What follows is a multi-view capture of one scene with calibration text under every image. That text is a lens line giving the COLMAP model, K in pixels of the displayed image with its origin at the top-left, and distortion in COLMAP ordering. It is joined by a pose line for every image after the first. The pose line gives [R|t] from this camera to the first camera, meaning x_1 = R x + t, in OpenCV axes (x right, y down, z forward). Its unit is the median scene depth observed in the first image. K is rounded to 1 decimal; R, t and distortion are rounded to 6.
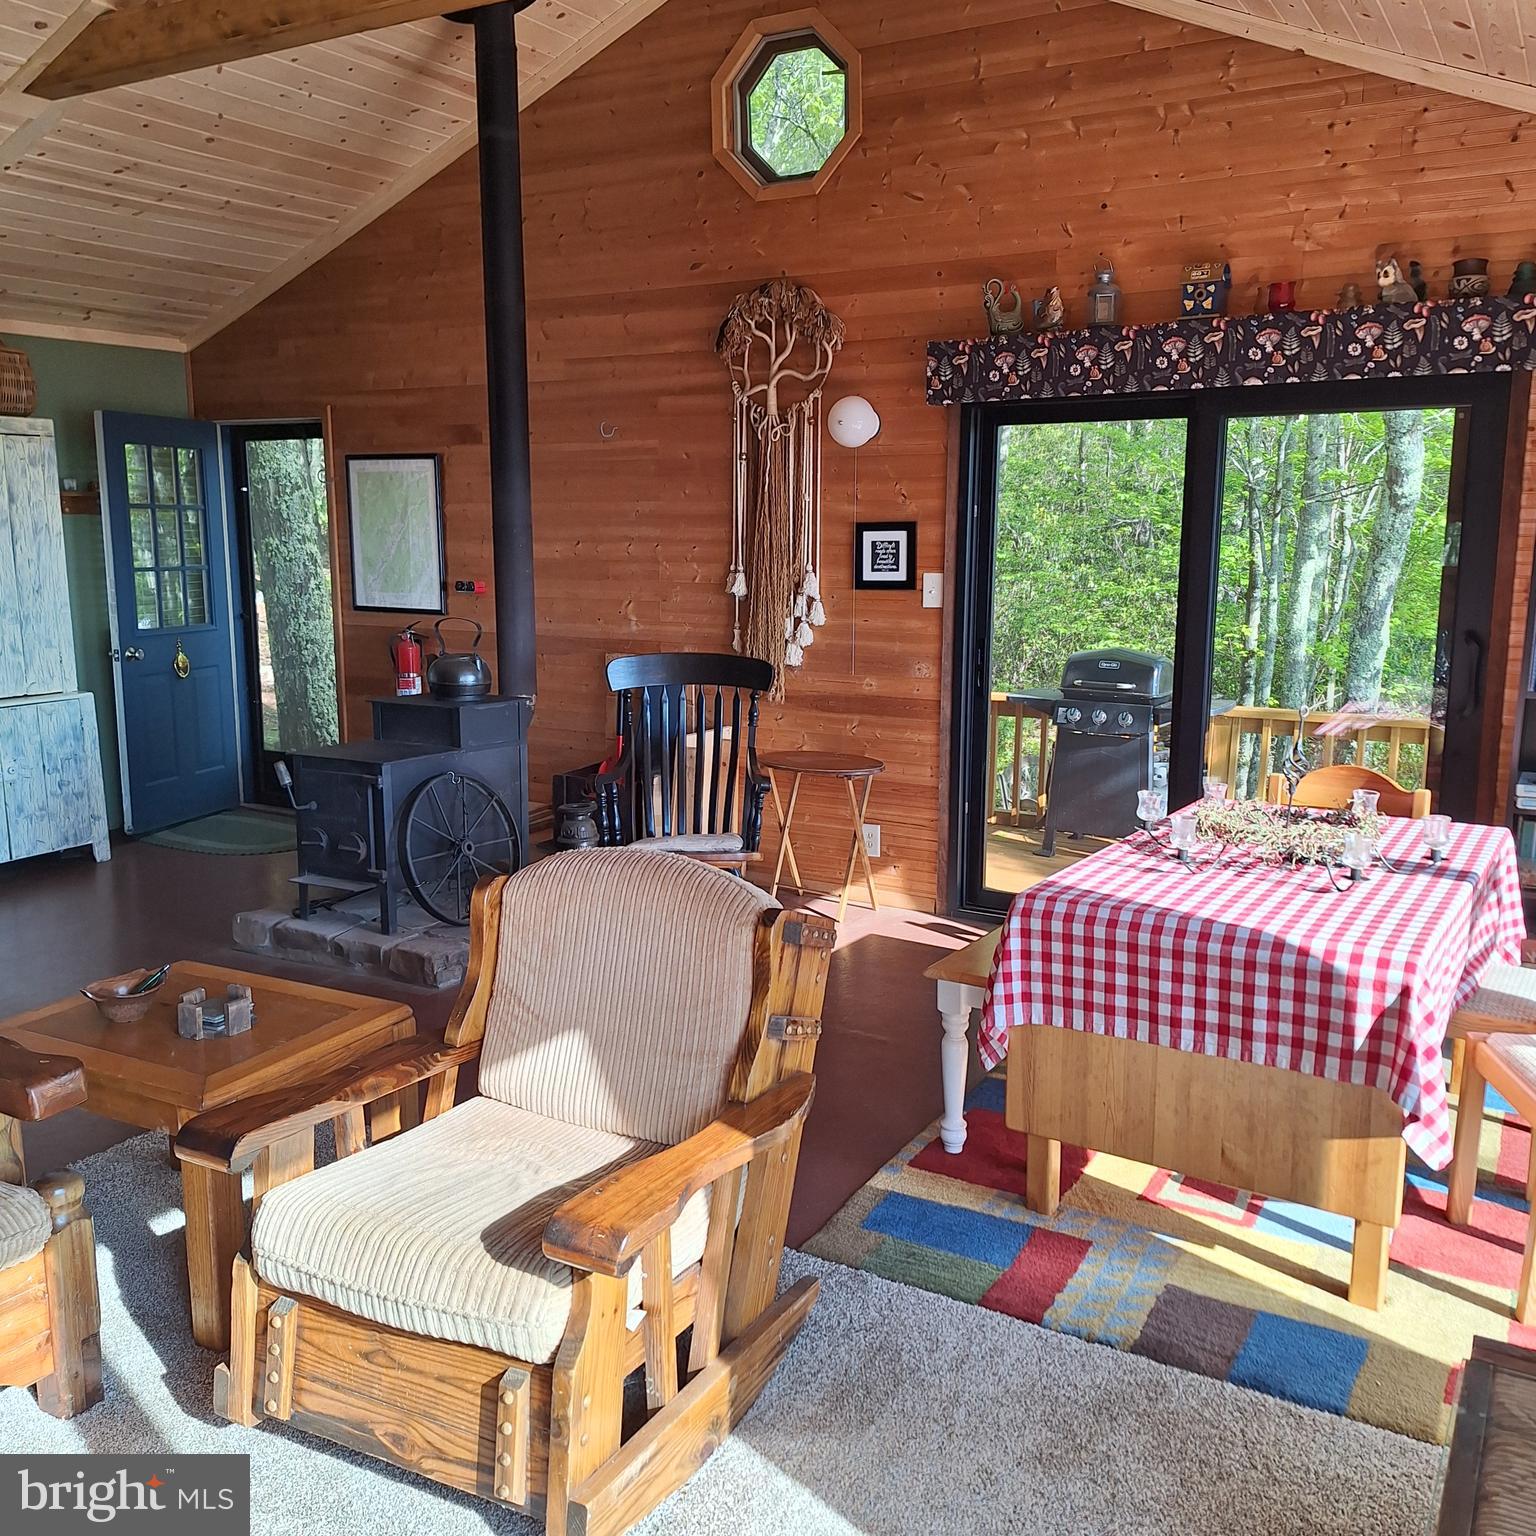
lens RADIAL K [[1408.5, 0, 792.1], [0, 1408.5, 772.6], [0, 0, 1]] dist [0.102206, -0.124071]
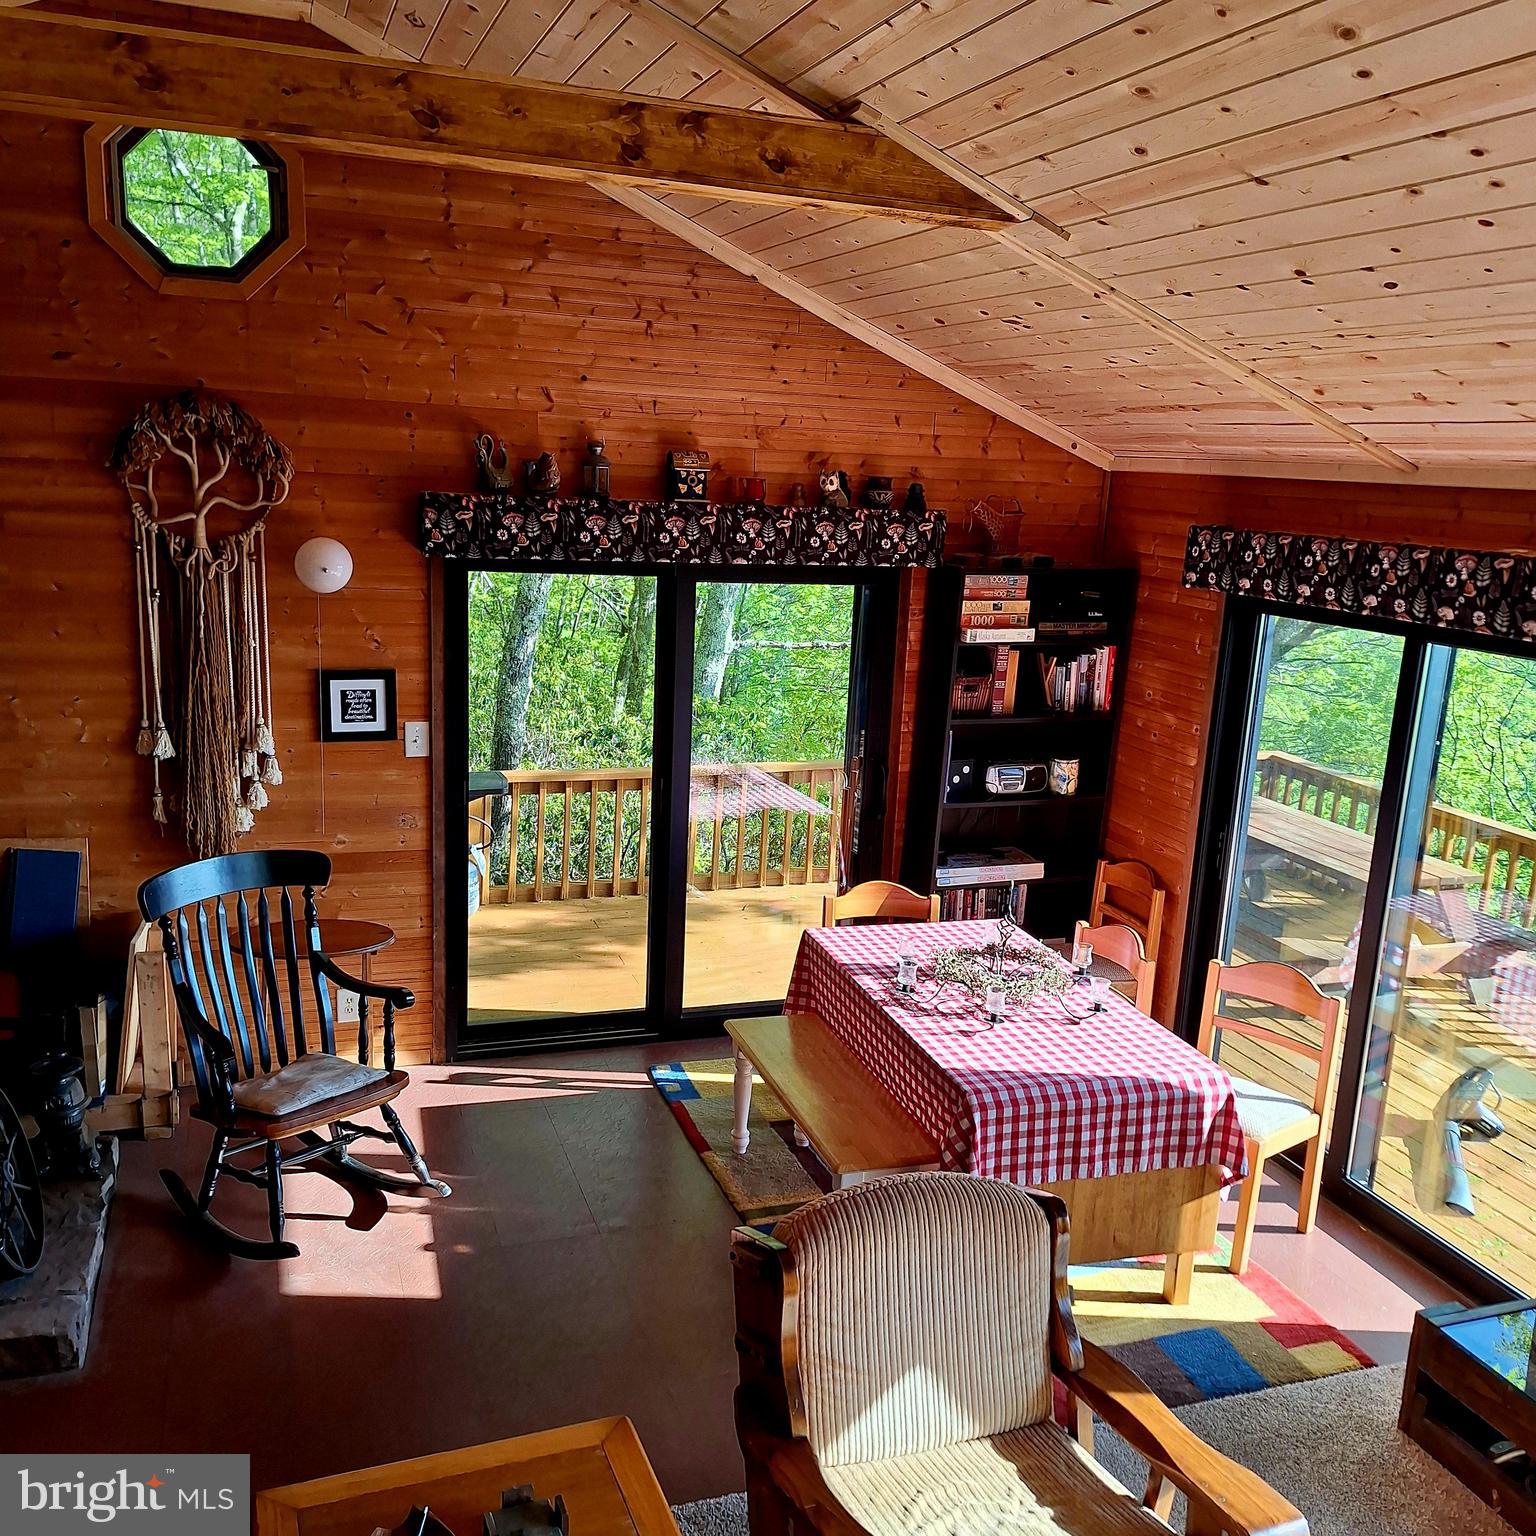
lens RADIAL K [[1427.1, 0, 743.7], [0, 1427.1, 774.2], [0, 0, 1]] dist [0.105473, -0.129178]
pose [[0.646680, -0.136045, 0.750531, -0.494237], [0.083254, 0.990676, 0.107841, -0.193381], [-0.758205, -0.007254, 0.651976, 0.197999]]
